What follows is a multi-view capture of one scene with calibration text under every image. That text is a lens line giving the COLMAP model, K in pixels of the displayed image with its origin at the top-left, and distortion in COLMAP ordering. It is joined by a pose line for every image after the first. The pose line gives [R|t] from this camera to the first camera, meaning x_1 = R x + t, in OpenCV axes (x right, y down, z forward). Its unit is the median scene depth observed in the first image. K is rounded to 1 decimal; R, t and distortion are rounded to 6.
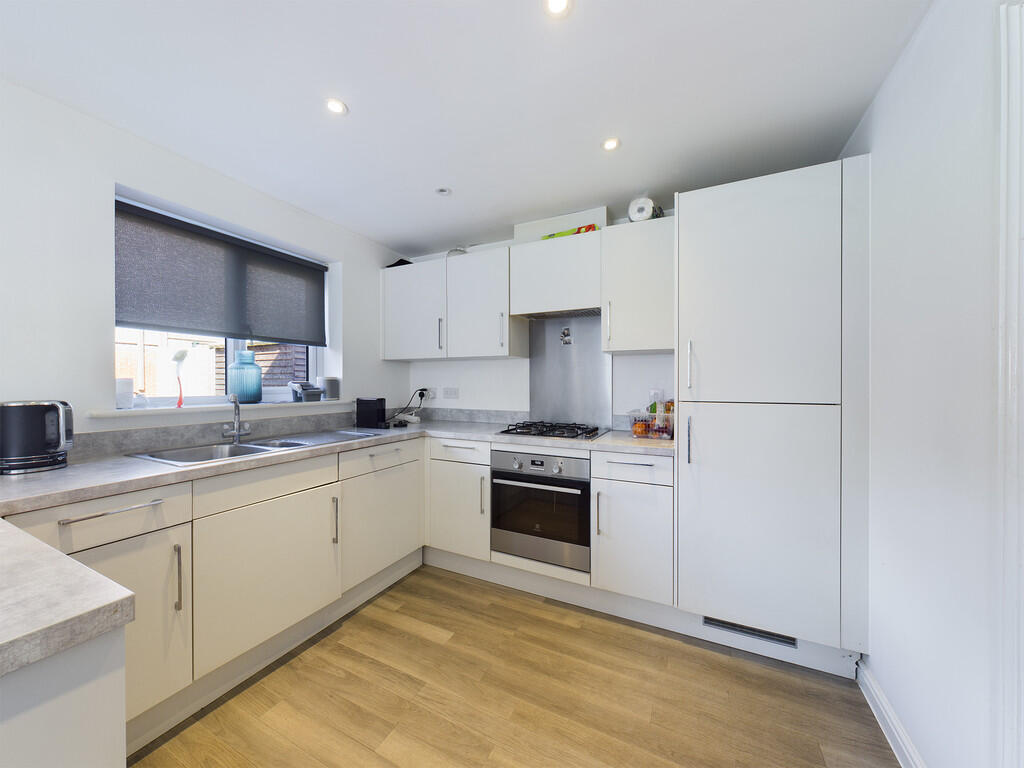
lens RADIAL K [[376.7, 0, 513.9], [0, 376.7, 377.0], [0, 0, 1]] dist [0.001066, 0.000237]
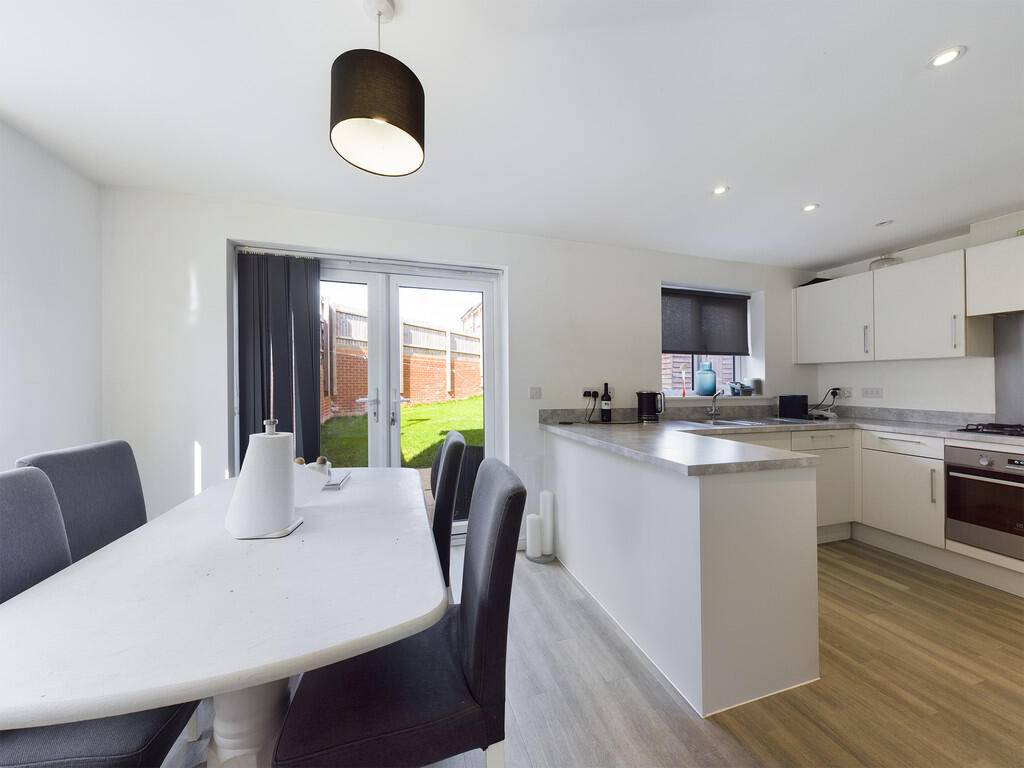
lens RADIAL K [[376.7, 0, 513.9], [0, 376.7, 377.0], [0, 0, 1]] dist [0.001066, 0.000237]
pose [[0.686609, -0.007317, -0.726990, -0.109847], [0.008798, 0.999960, -0.001755, -0.010668], [0.726974, -0.005191, 0.686645, -0.581362]]
